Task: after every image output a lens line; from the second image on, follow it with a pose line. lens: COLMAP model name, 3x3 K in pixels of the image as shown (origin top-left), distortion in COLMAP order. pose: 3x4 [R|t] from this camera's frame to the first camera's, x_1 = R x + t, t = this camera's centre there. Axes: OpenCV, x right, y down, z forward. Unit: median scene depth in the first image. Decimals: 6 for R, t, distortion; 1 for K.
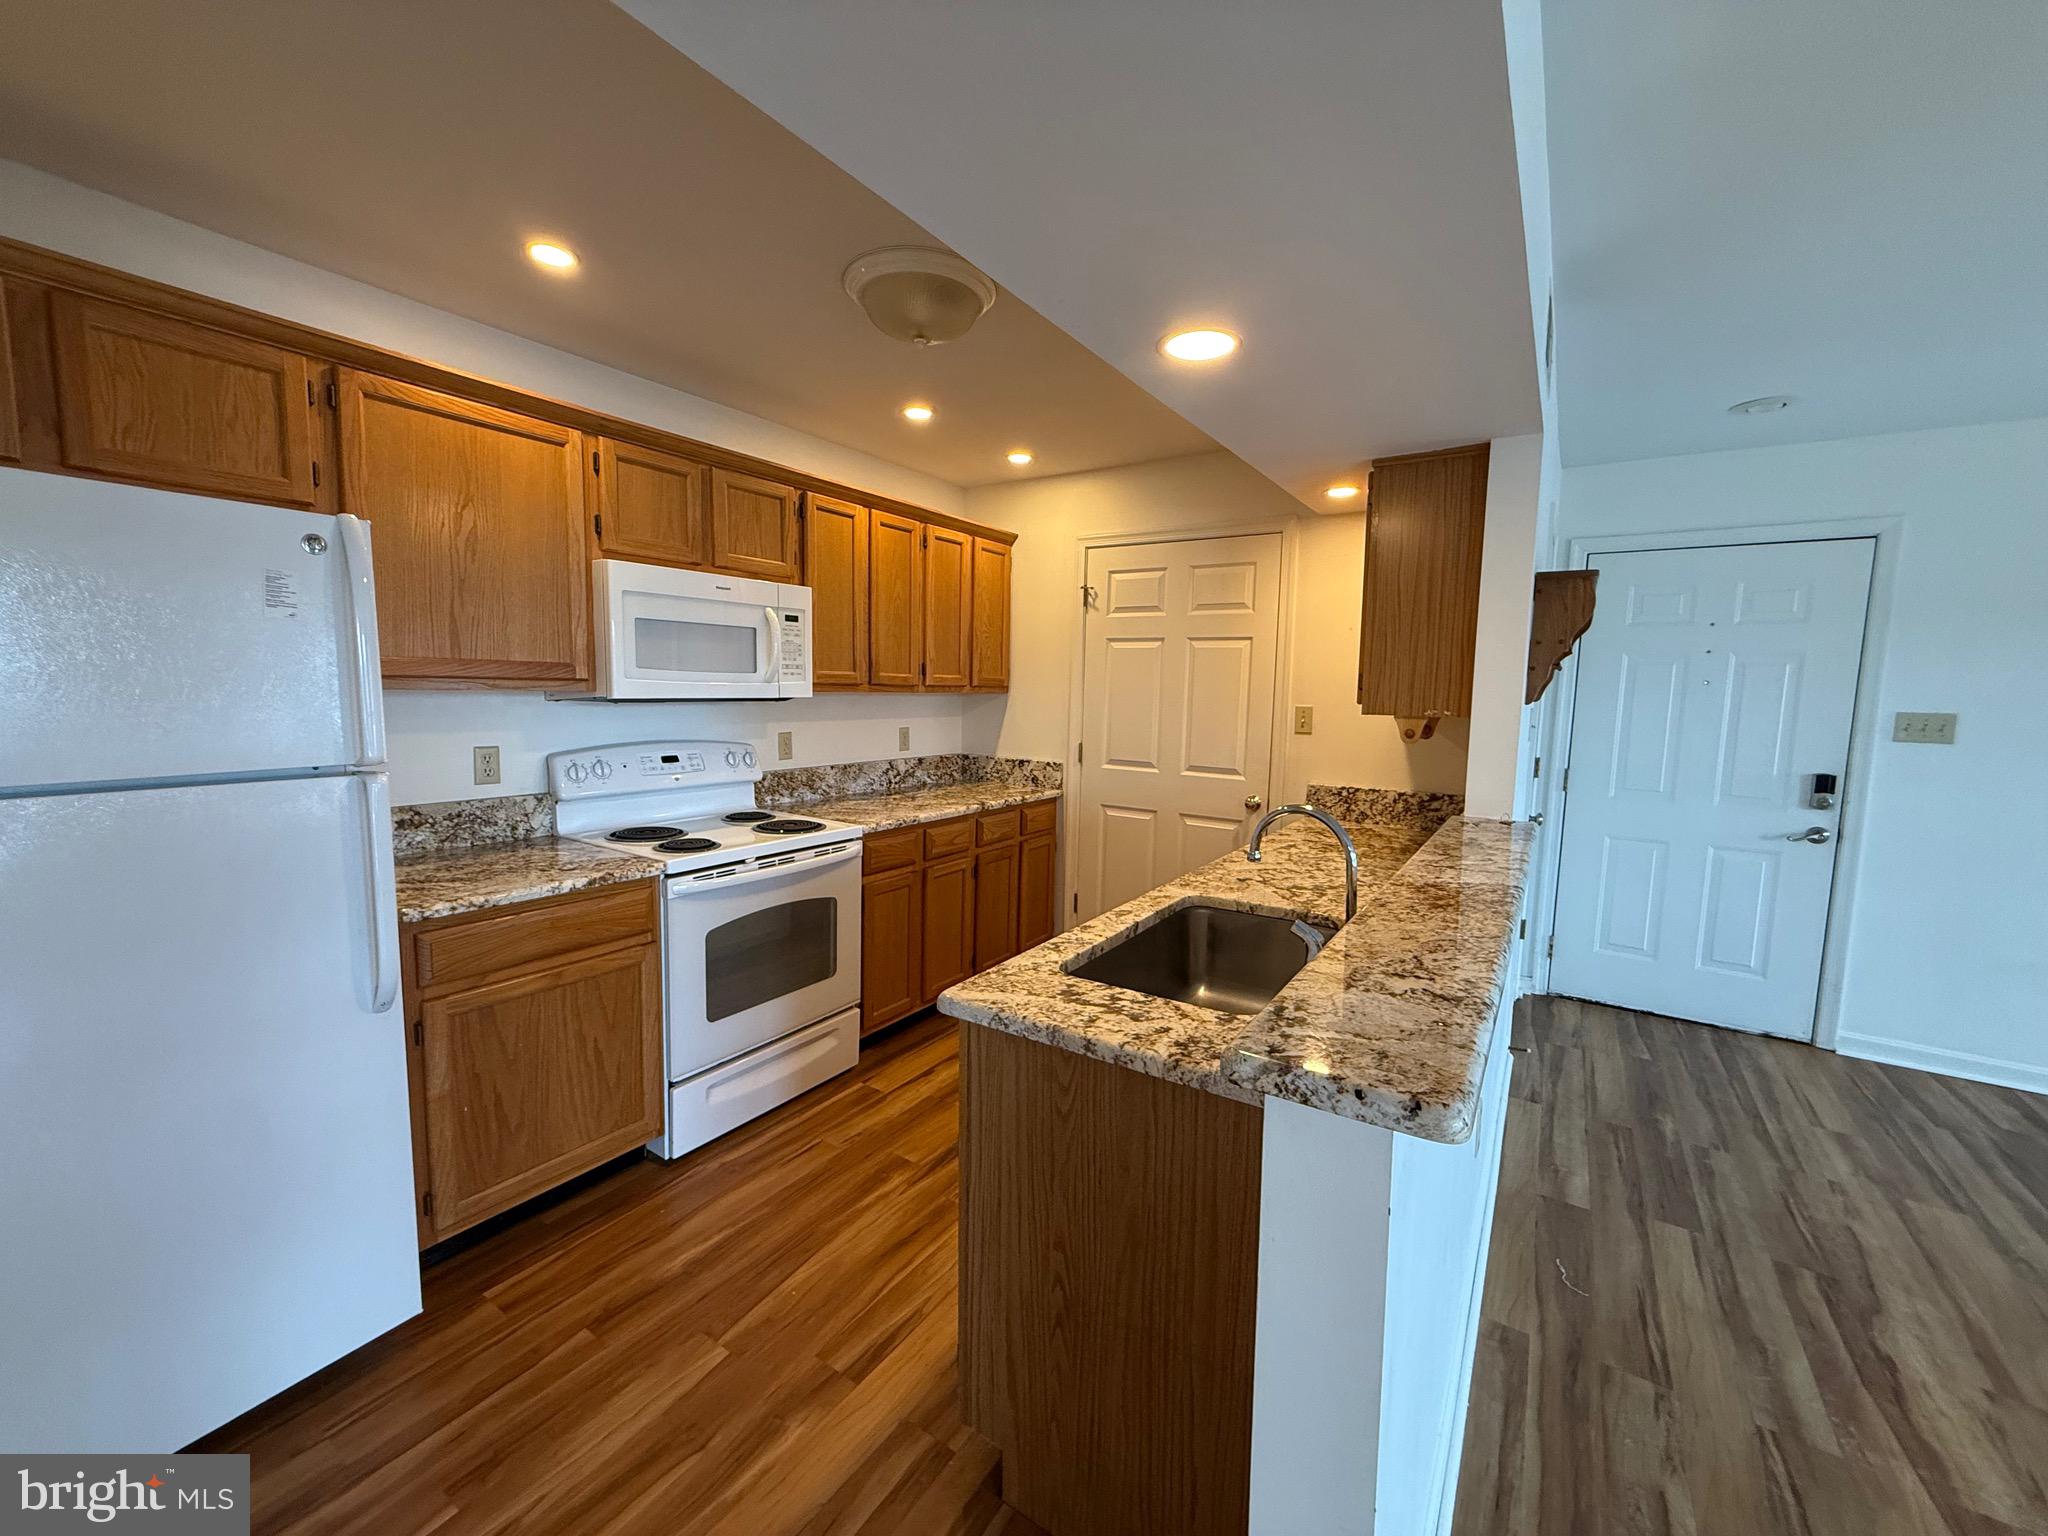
lens RADIAL K [[812.9, 0, 1018.6], [0, 812.9, 767.0], [0, 0, 1]] dist [0.001346, -0.000172]
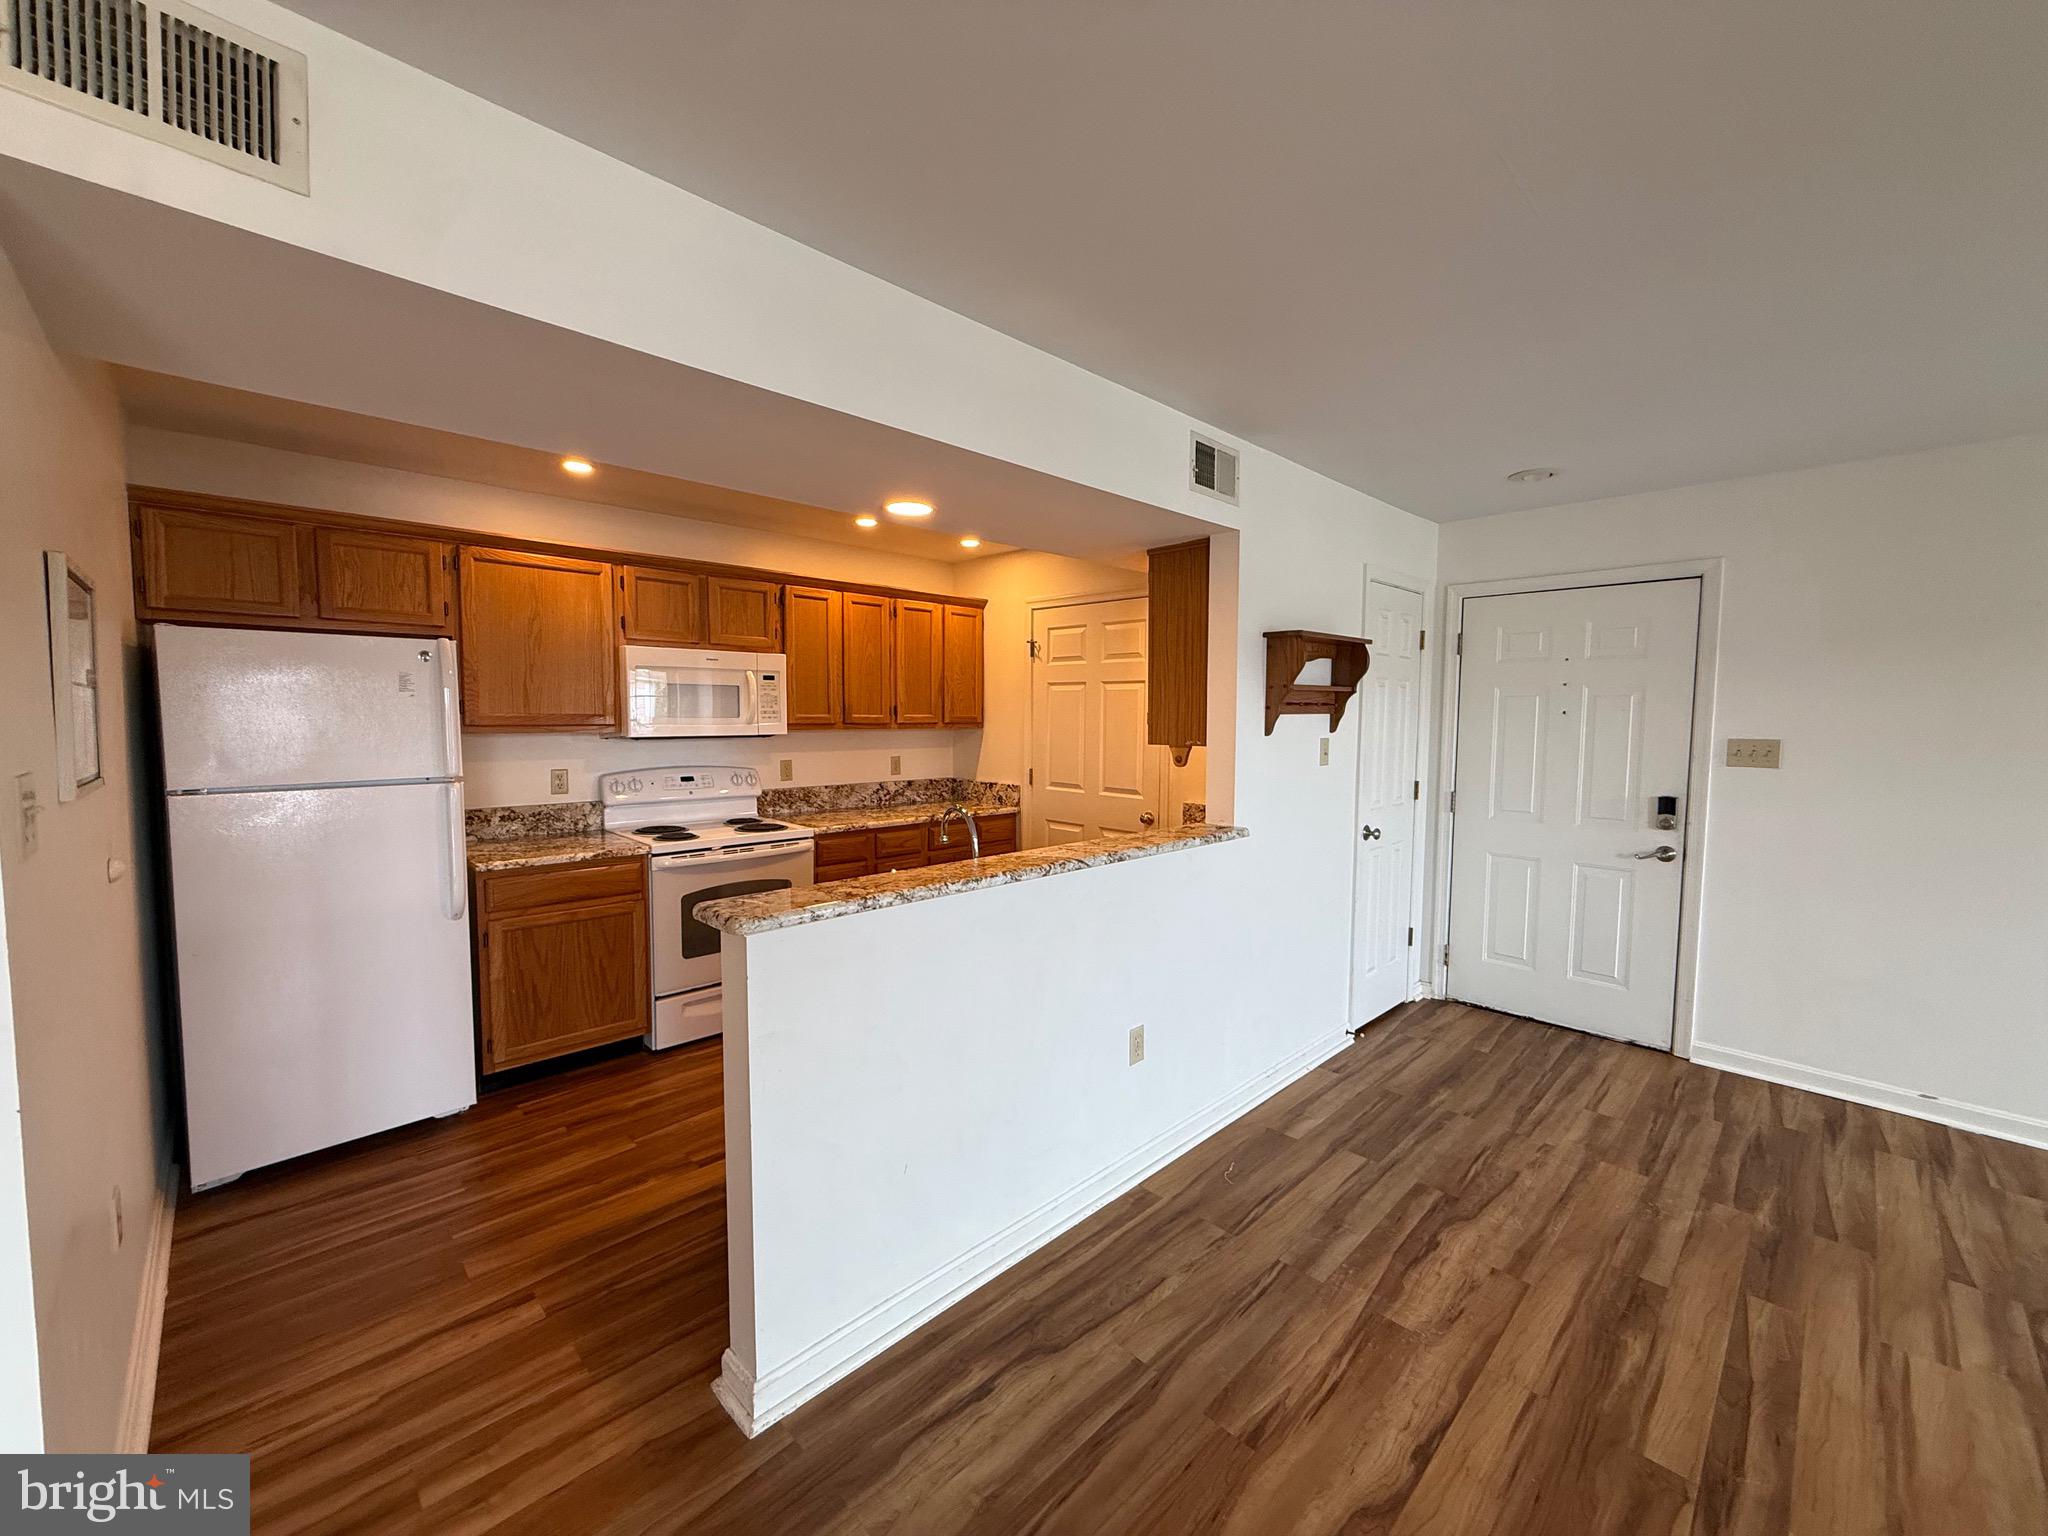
lens RADIAL K [[812.9, 0, 1018.9], [0, 812.9, 767.2], [0, 0, 1]] dist [0.001346, -0.000172]
pose [[0.977733, -0.000710, -0.209851, 0.452302], [-0.007002, 0.999327, -0.036003, 0.017588], [0.209736, 0.036671, 0.977070, -0.273676]]
